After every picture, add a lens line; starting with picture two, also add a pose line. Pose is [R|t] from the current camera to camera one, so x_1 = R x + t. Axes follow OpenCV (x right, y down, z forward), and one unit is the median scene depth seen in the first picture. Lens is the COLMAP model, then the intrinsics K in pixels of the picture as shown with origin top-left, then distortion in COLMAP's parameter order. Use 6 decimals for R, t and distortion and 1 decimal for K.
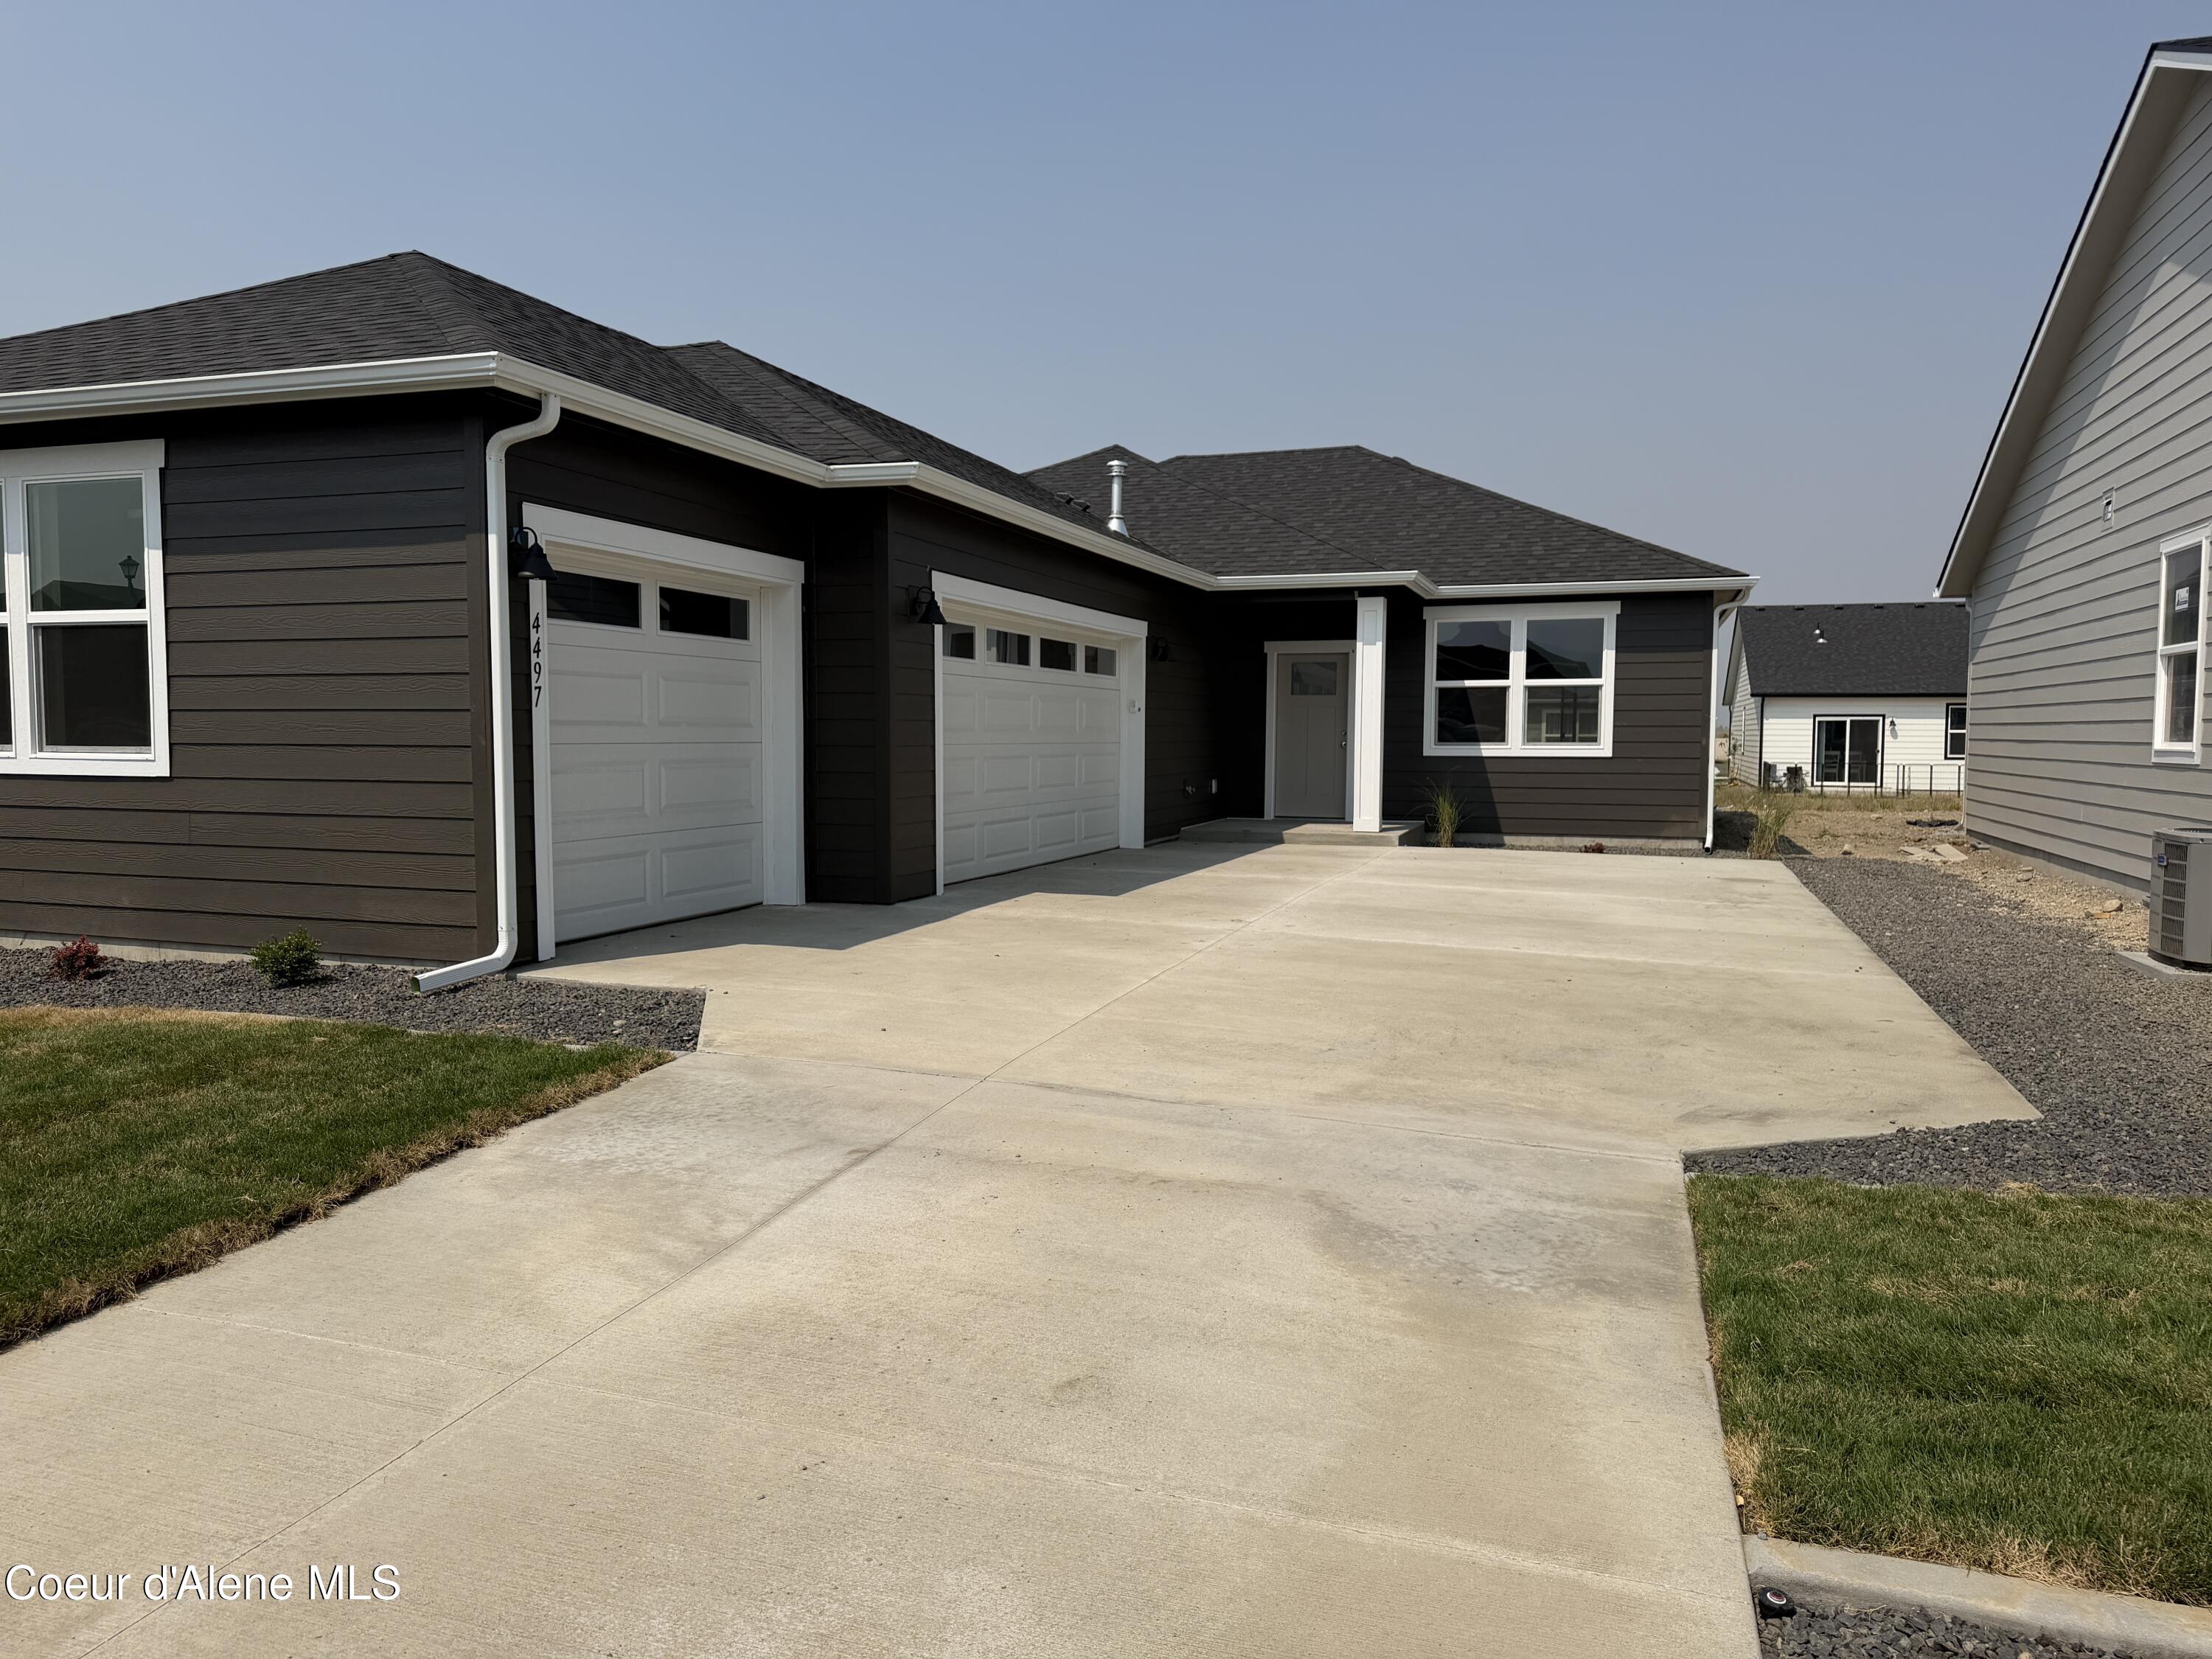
lens RADIAL K [[1494.6, 0, 1106.0], [0, 1494.6, 829.5], [0, 0, 1]] dist [0.117941, -0.000486]
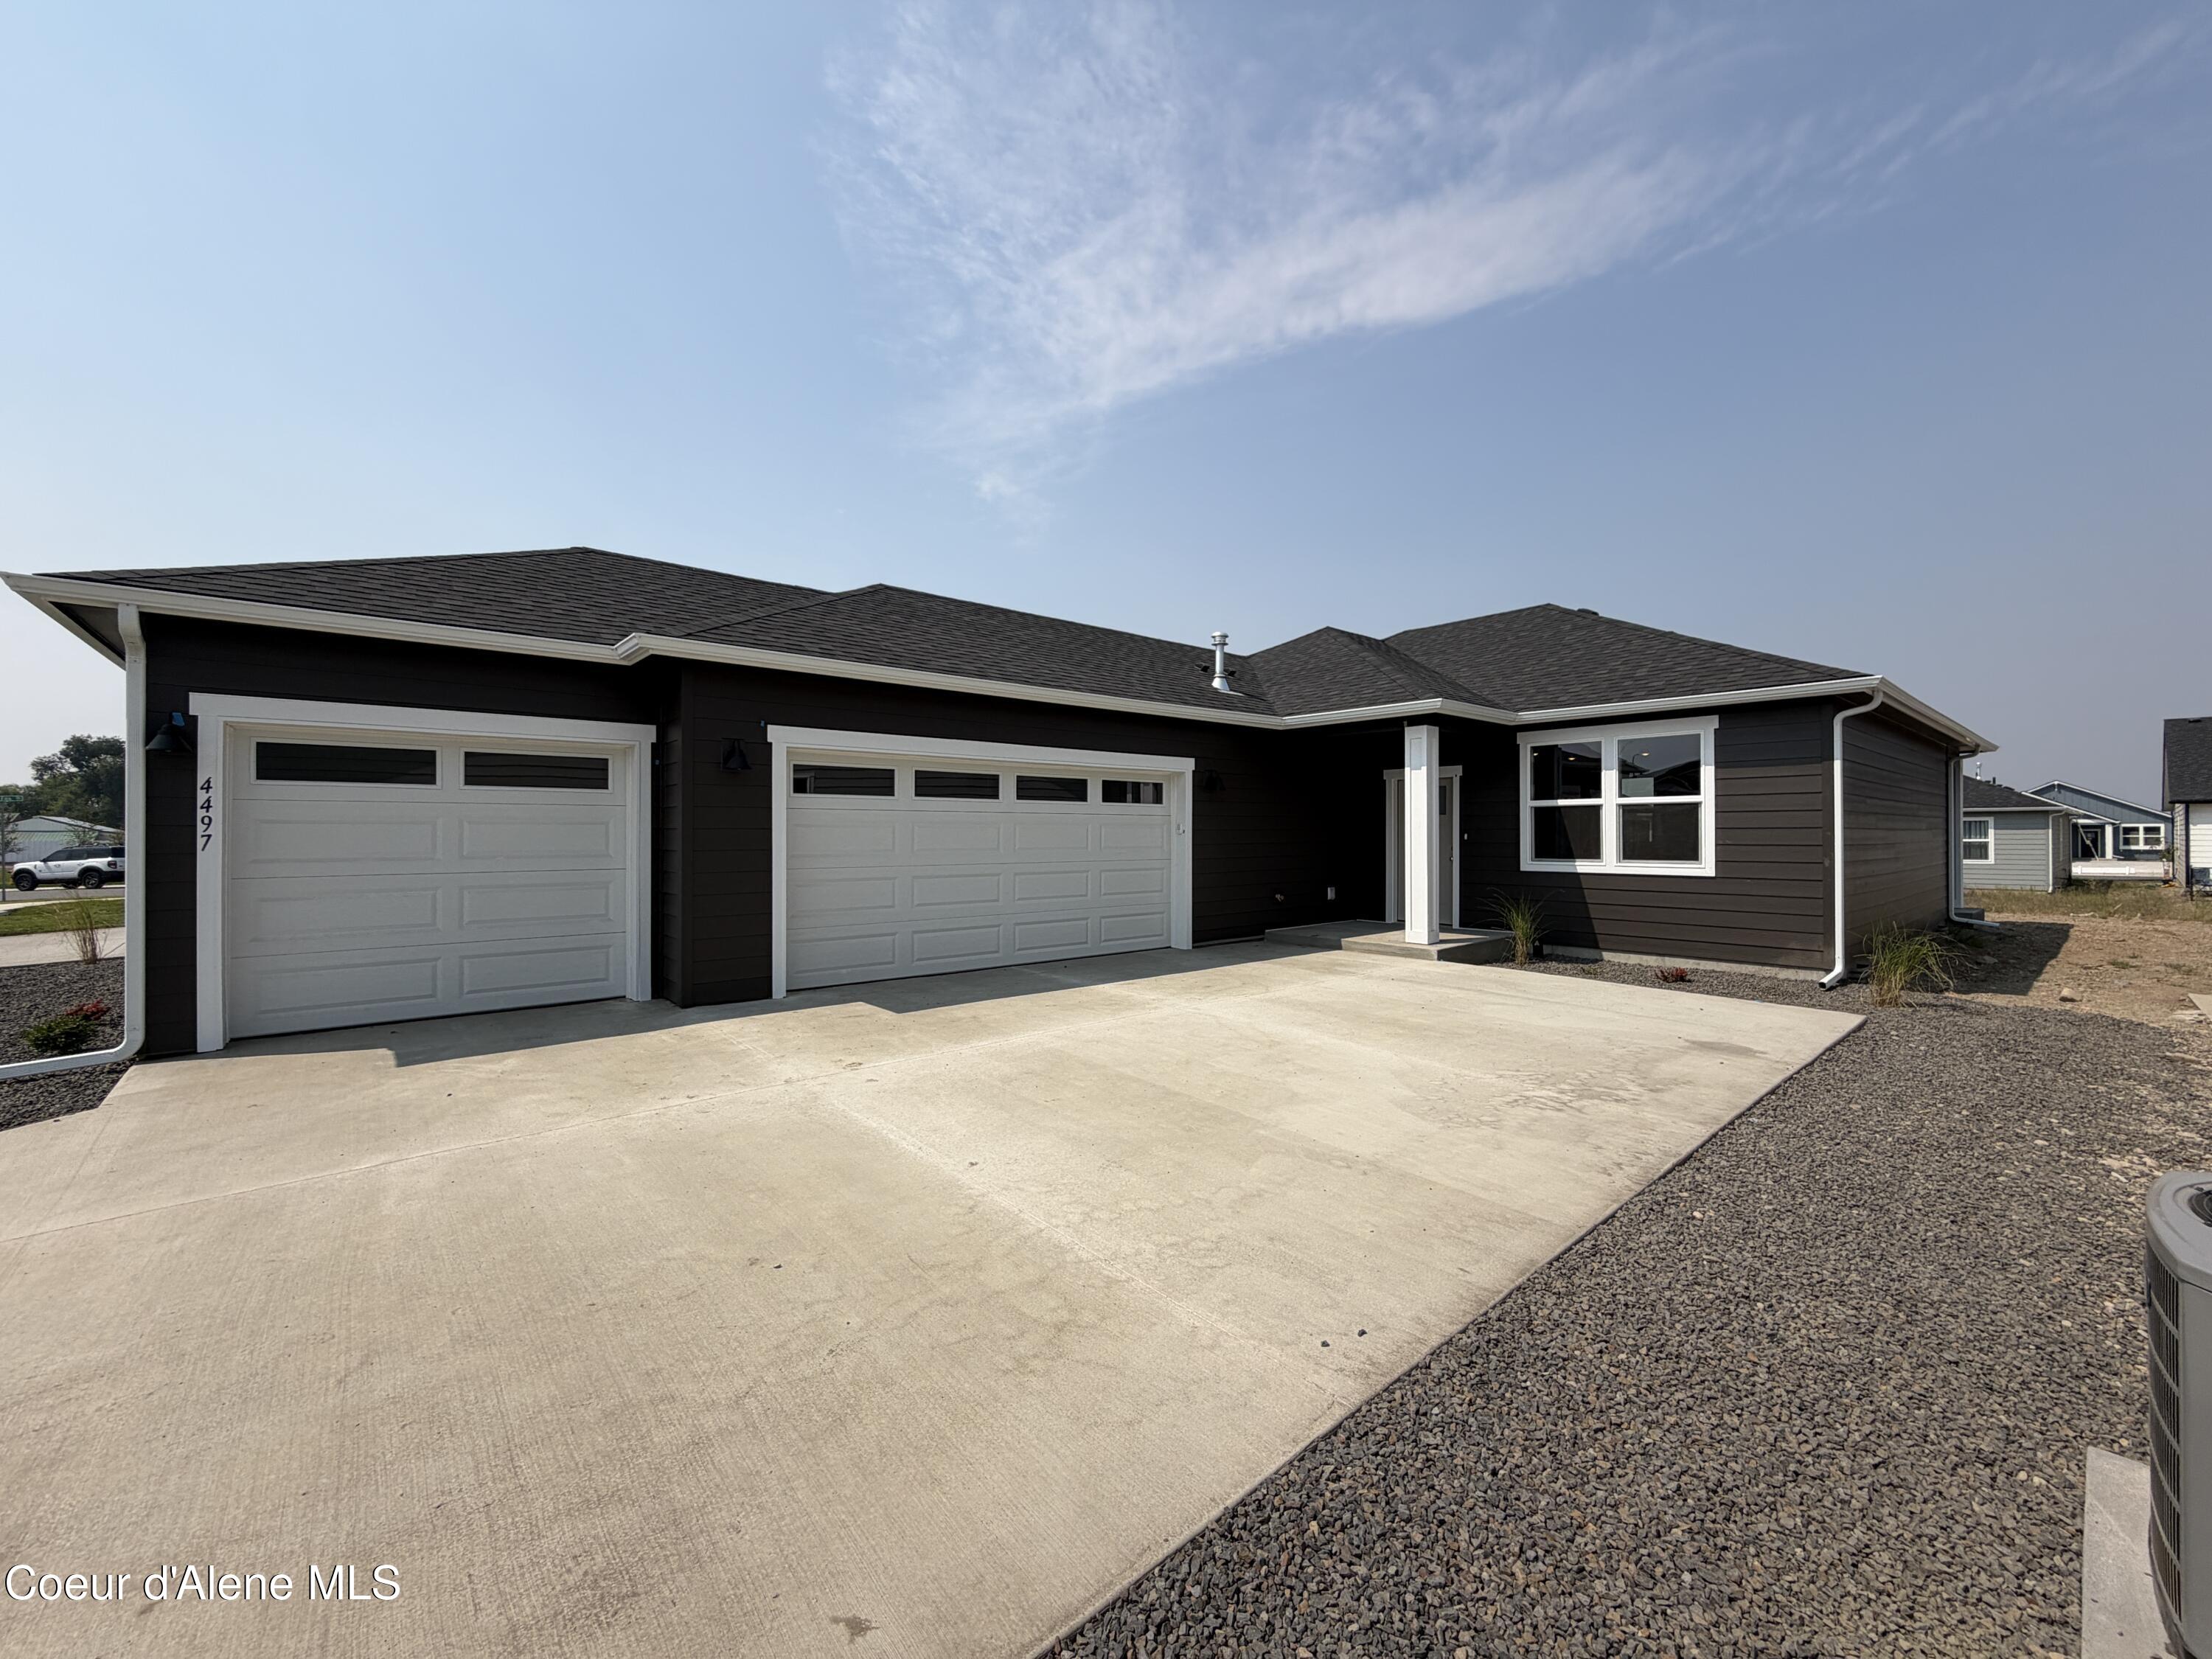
lens RADIAL K [[858.4, 0, 1106.0], [0, 858.4, 829.5], [0, 0, 1]] dist [-0.000186, 0.000259]
pose [[0.859223, -0.008257, -0.511535, 0.281579], [-0.028053, 0.997605, -0.063224, -0.032914], [0.510832, 0.068674, 0.856933, 0.340820]]
